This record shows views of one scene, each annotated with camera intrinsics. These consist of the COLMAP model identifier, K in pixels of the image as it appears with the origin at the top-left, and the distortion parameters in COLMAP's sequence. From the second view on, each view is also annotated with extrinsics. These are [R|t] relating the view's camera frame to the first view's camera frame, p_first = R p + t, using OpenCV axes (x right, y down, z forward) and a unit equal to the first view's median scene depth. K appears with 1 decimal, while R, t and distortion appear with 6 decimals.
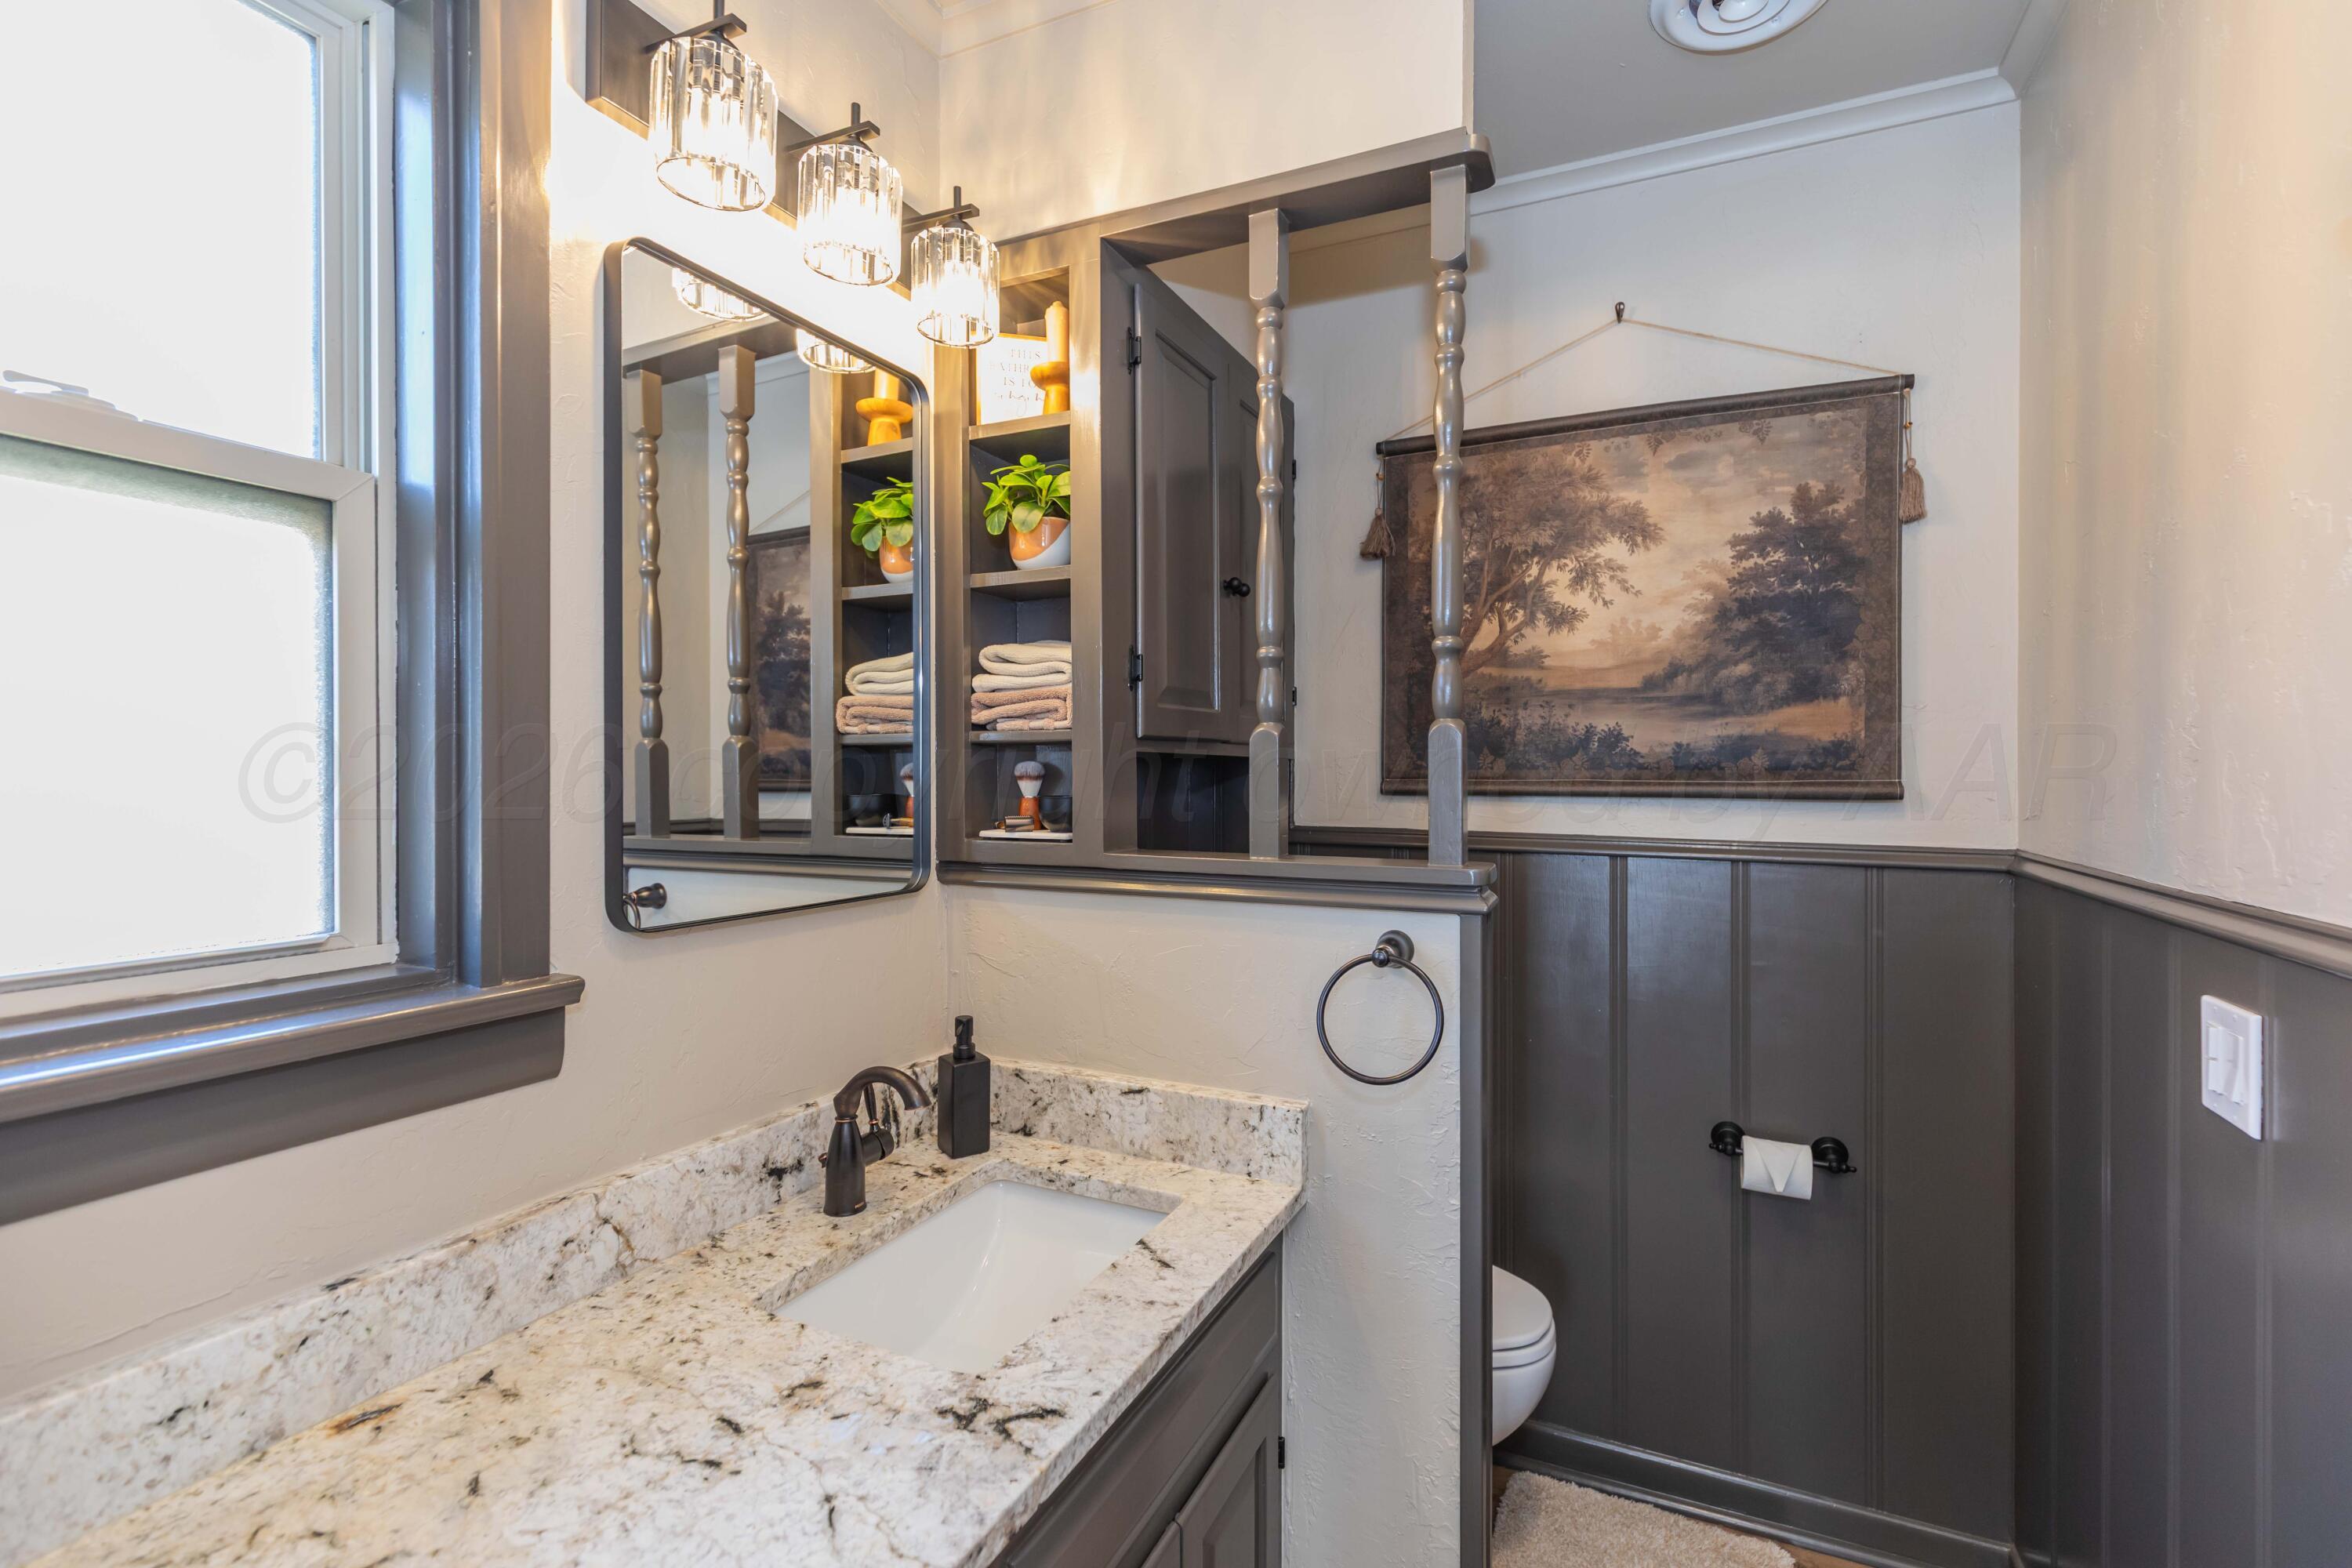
lens RADIAL K [[1062.7, 0, 1191.1], [0, 1062.7, 785.8], [0, 0, 1]] dist [0.004075, -0.000263]
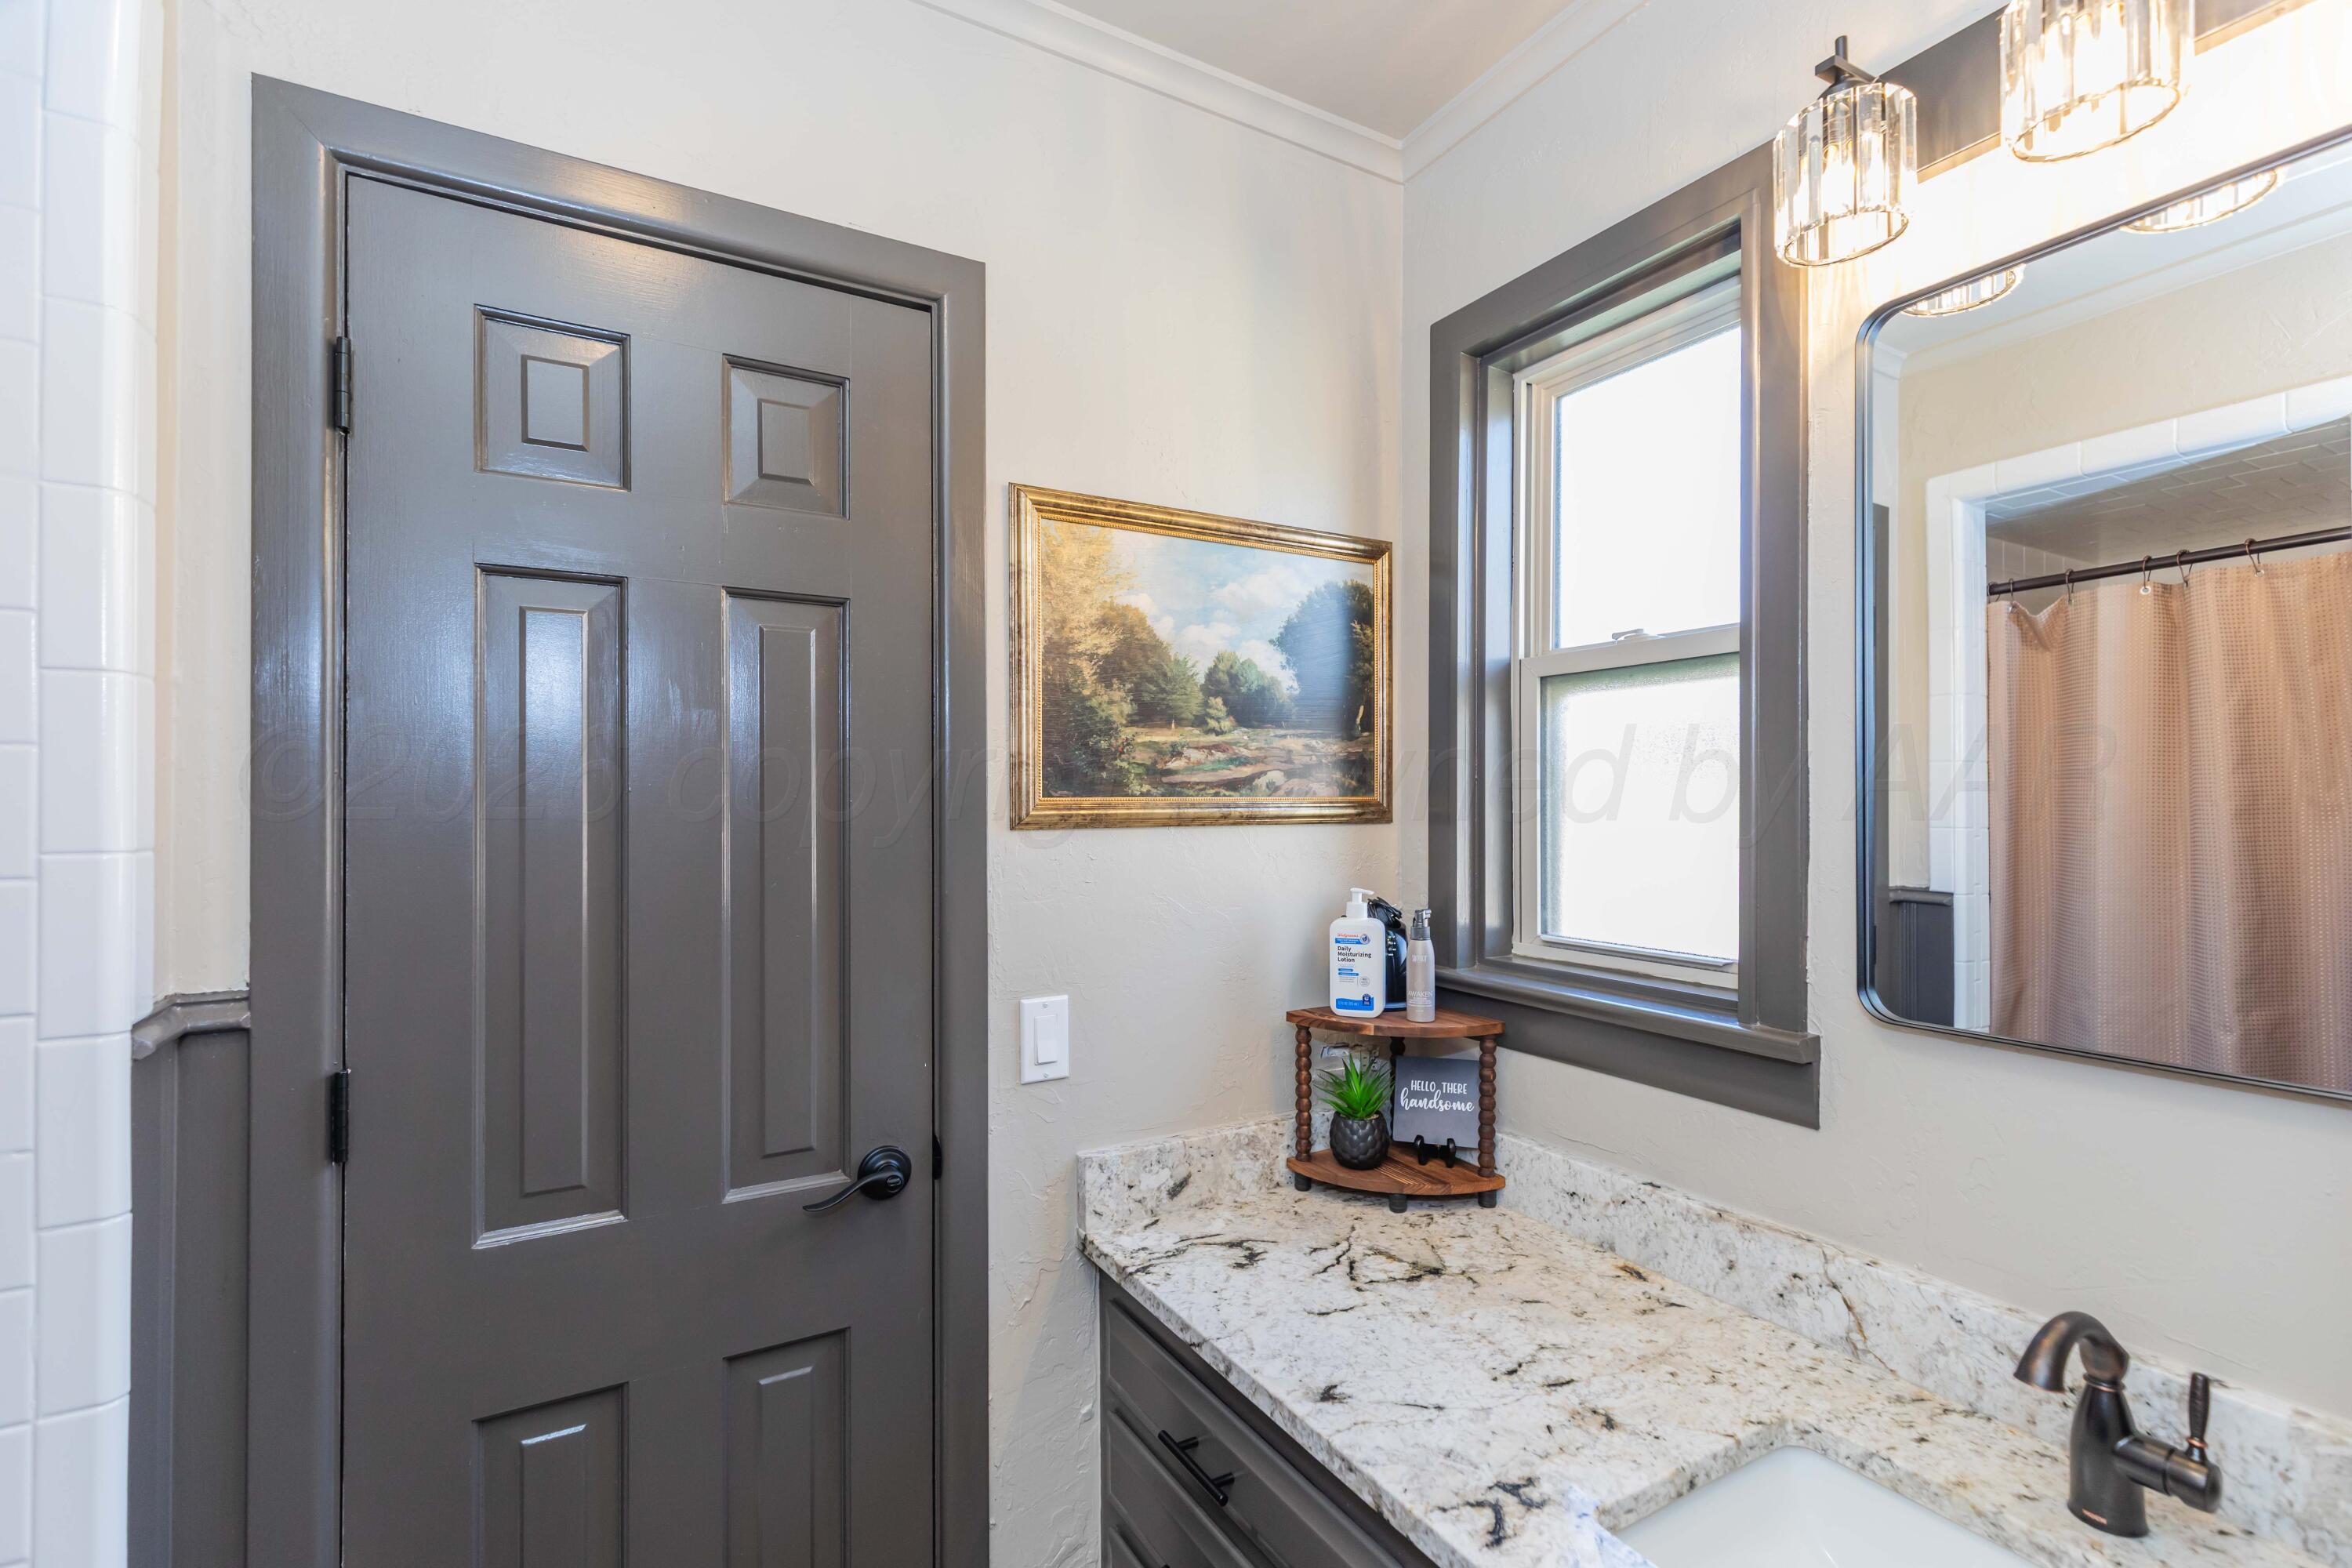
lens RADIAL K [[1062.7, 0, 1191.1], [0, 1062.7, 785.8], [0, 0, 1]] dist [0.004075, -0.000263]
pose [[-0.573061, -0.011065, -0.819438, 0.800564], [-0.004550, 0.999936, -0.010320, -0.080382], [0.819500, -0.002186, -0.573075, 1.289696]]
